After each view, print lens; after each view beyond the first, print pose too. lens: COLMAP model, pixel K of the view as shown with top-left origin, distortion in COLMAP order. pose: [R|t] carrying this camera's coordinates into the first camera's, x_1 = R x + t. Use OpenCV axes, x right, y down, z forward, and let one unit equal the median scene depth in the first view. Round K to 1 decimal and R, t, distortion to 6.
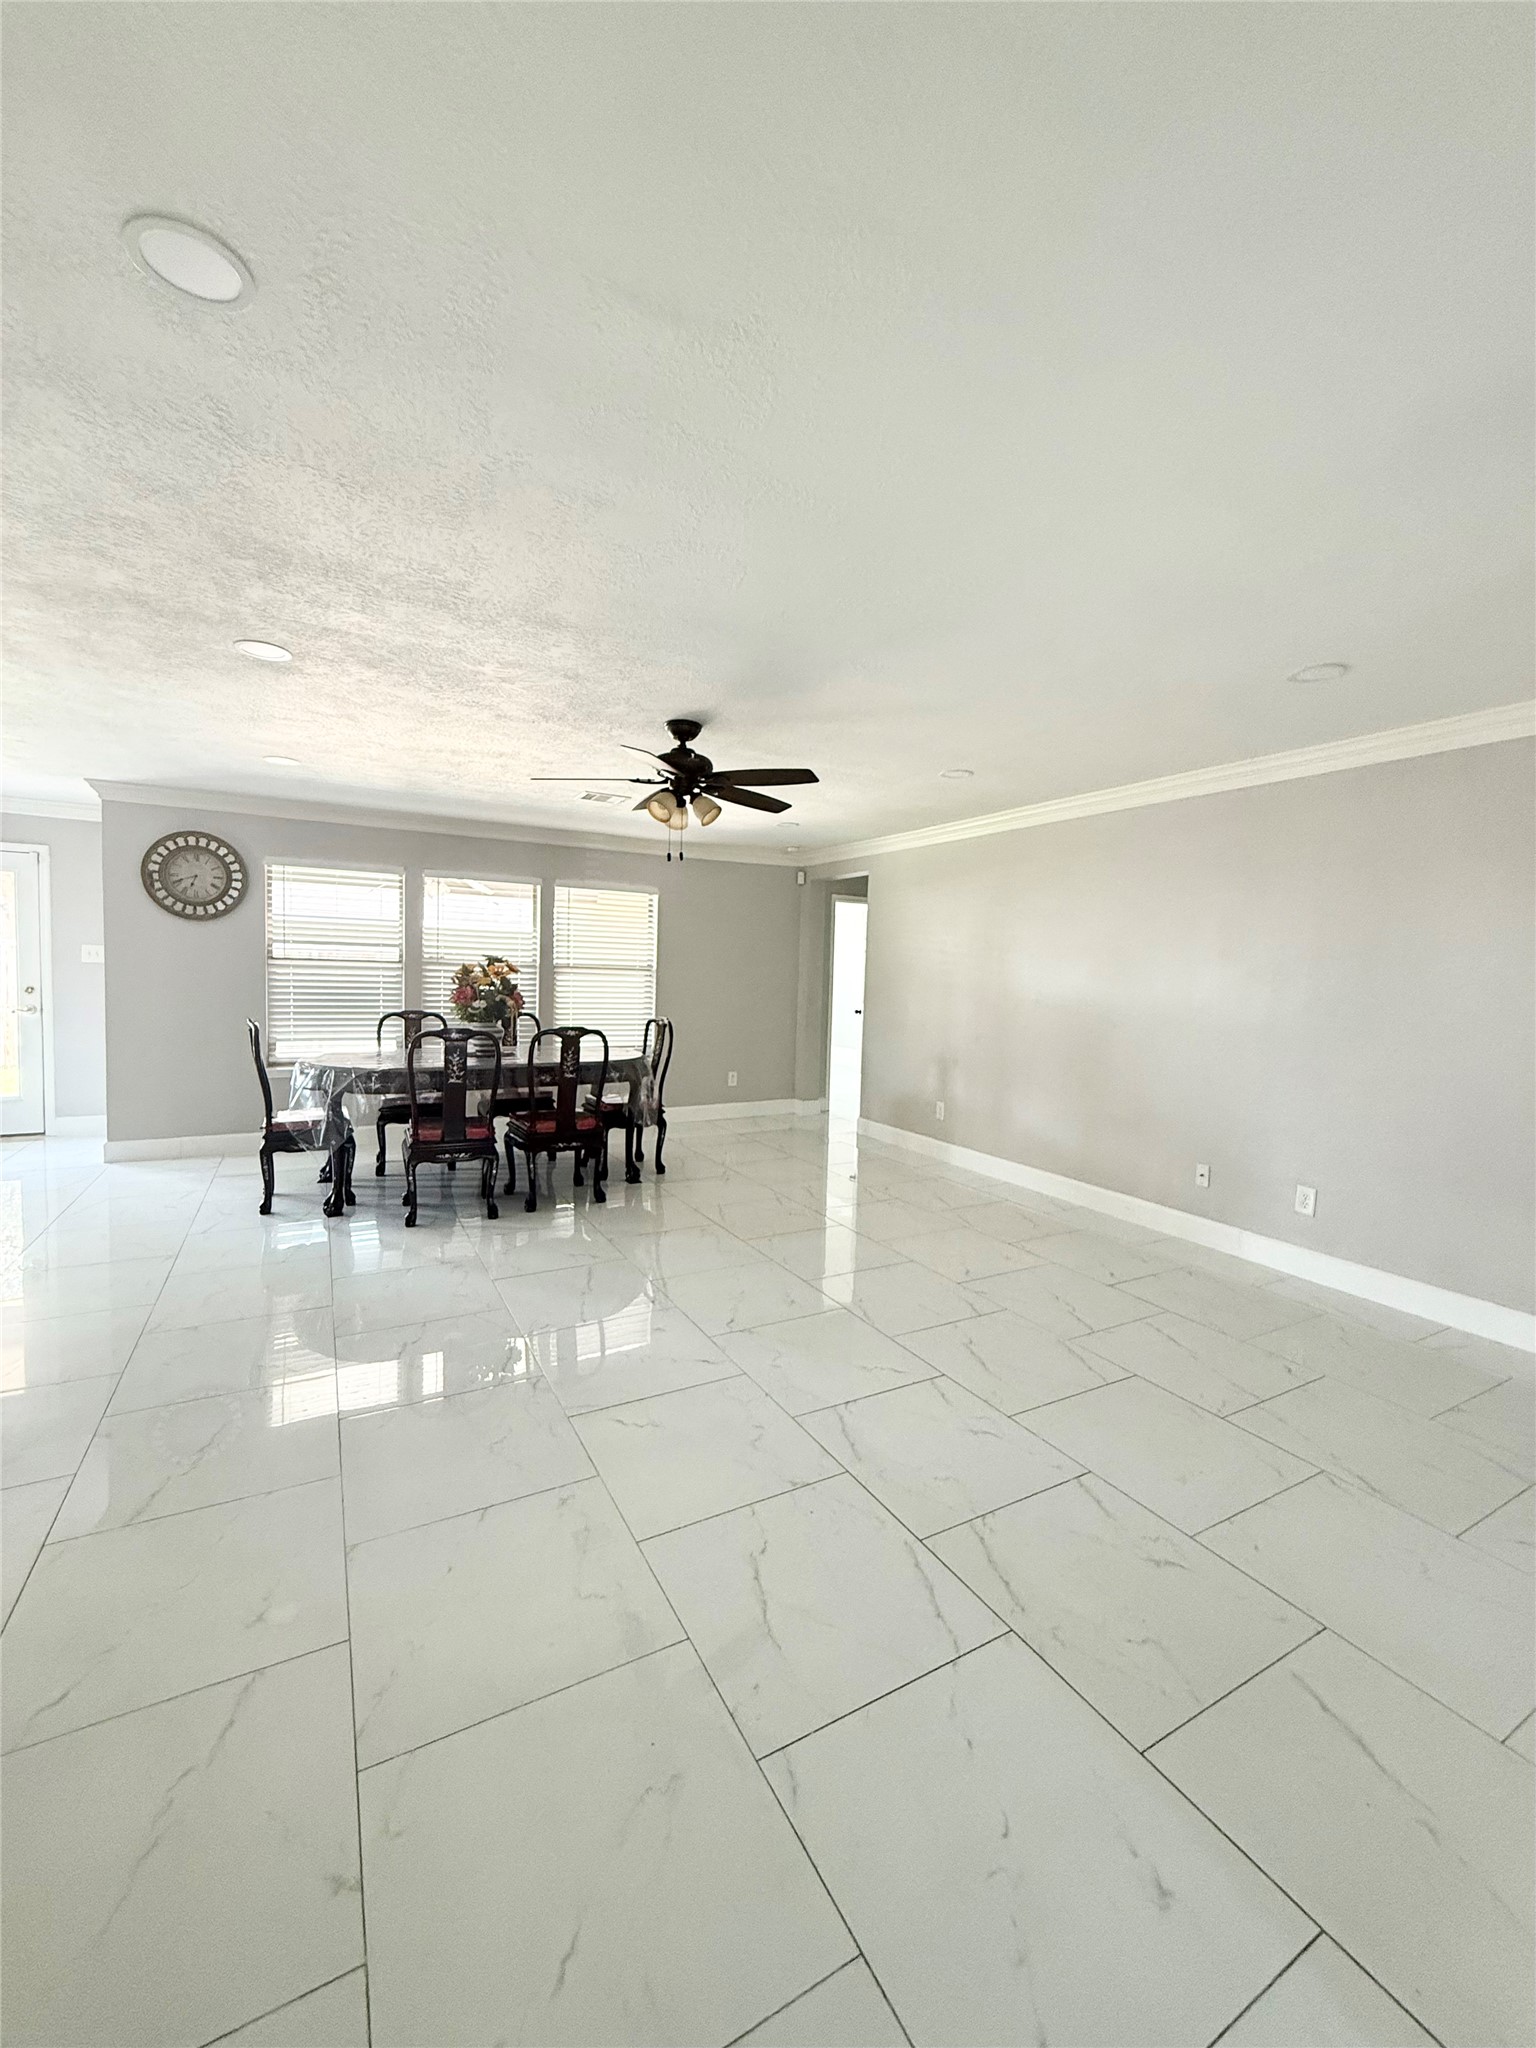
lens RADIAL K [[818.7, 0, 775.3], [0, 818.7, 1019.2], [0, 0, 1]] dist [0.000369, -0.000115]
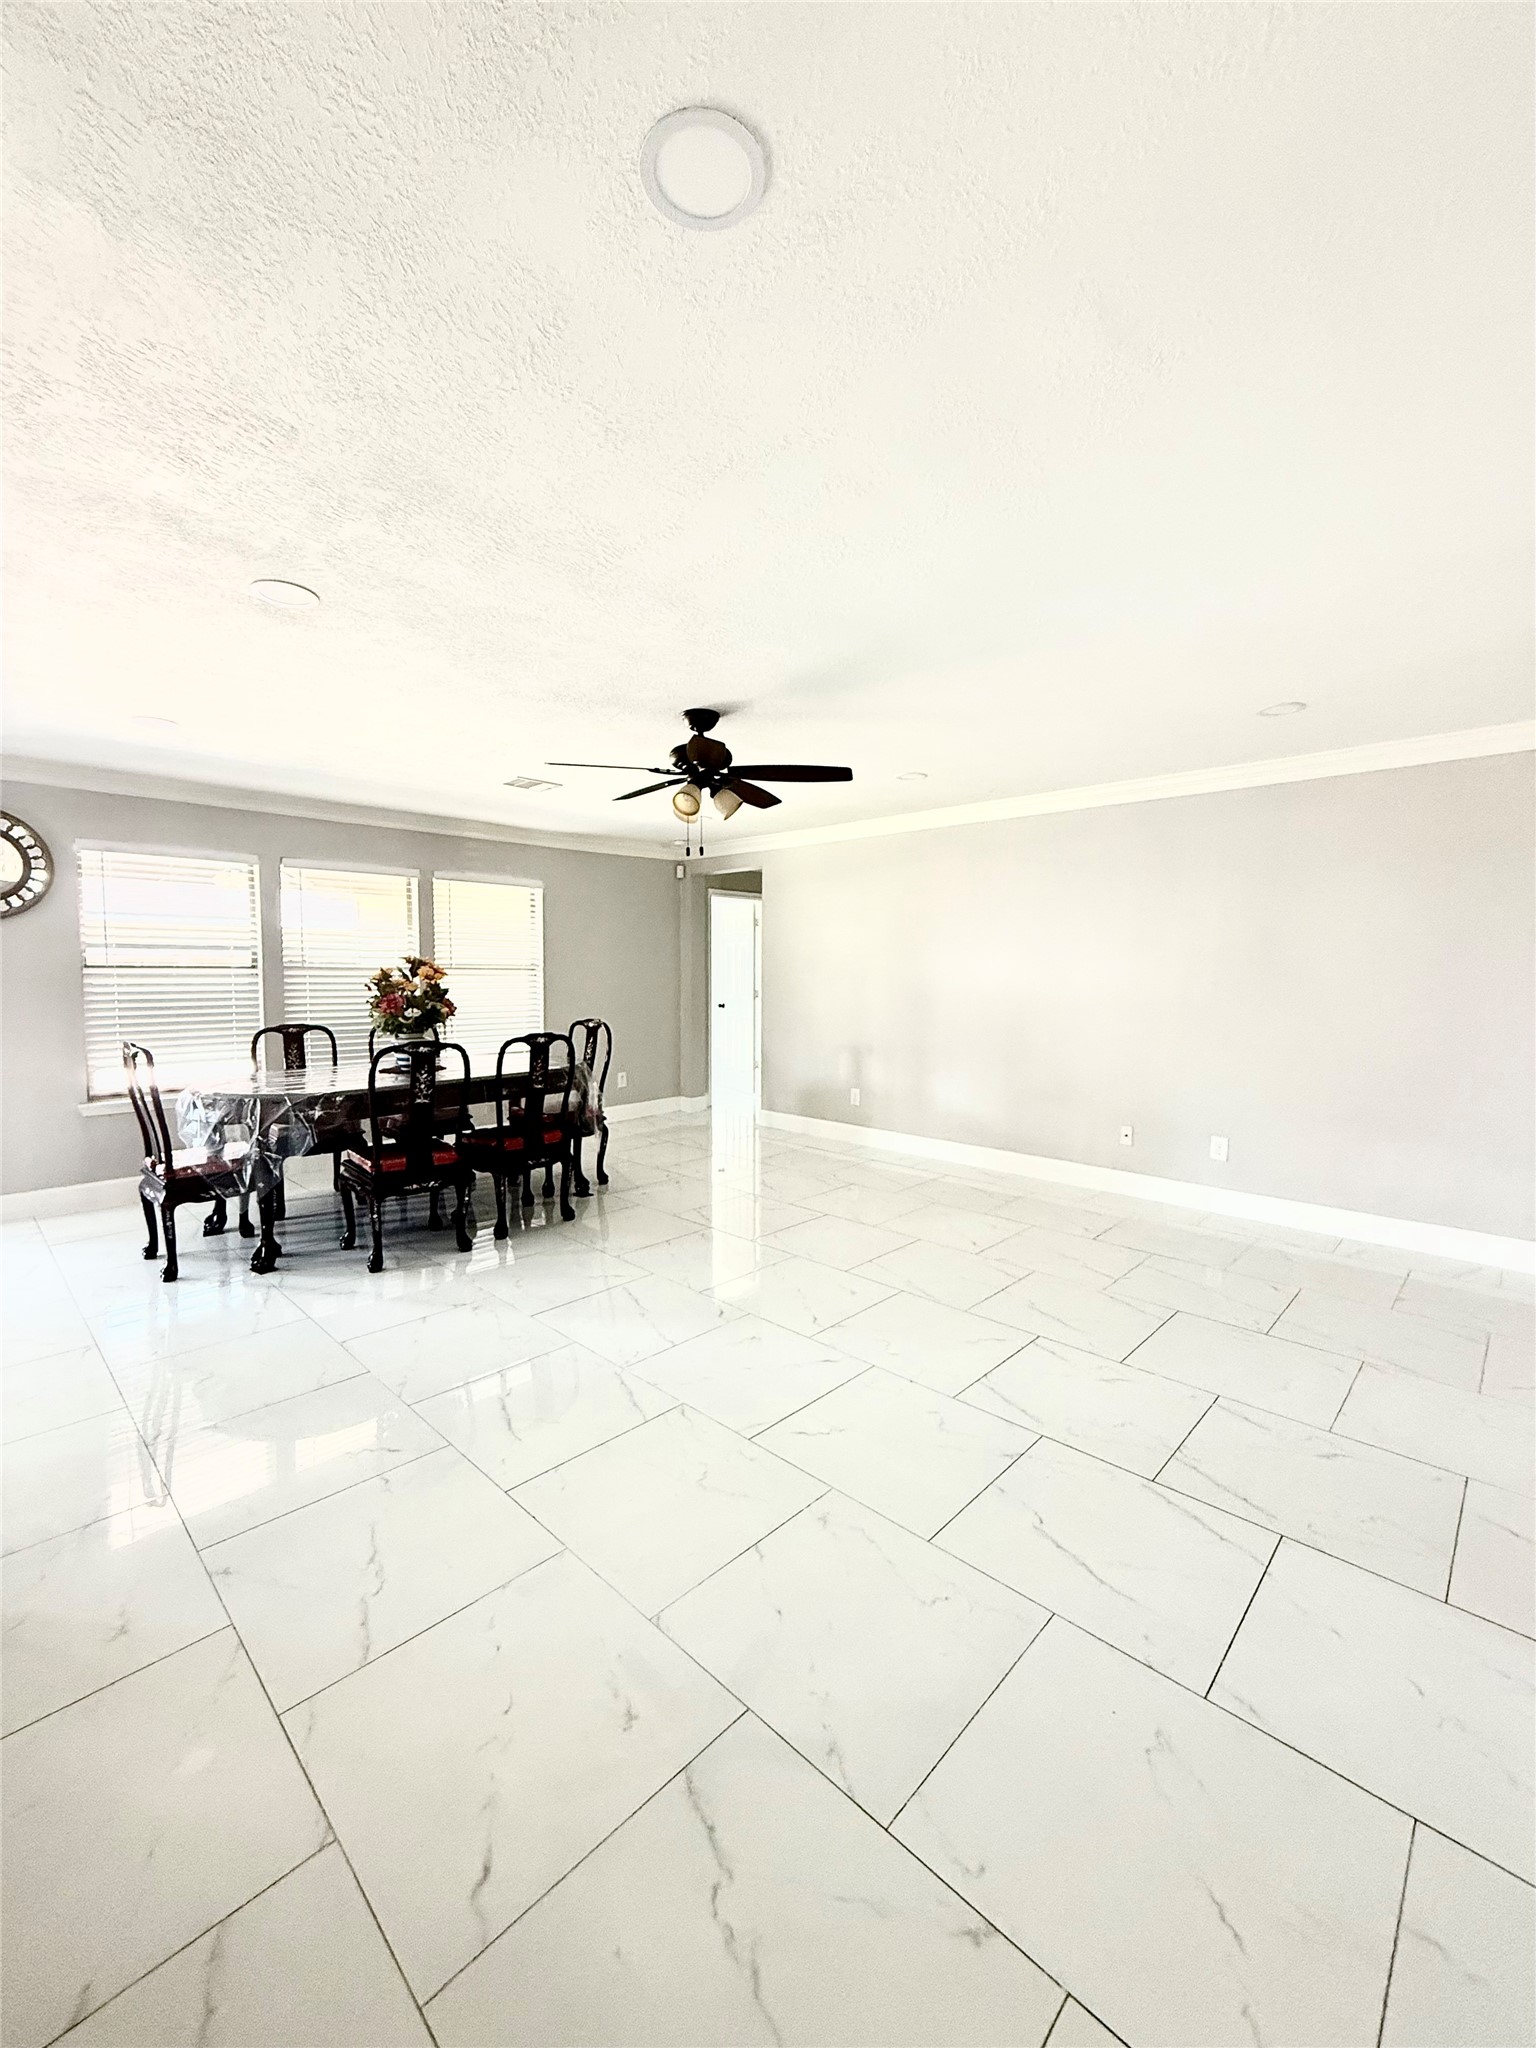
lens RADIAL K [[818.7, 0, 775.3], [0, 818.7, 1019.2], [0, 0, 1]] dist [0.000369, -0.000115]
pose [[0.955084, -0.043195, 0.293170, -0.219822], [0.040561, 0.999064, 0.015062, -0.008042], [-0.293546, -0.002494, 0.955942, 0.034800]]
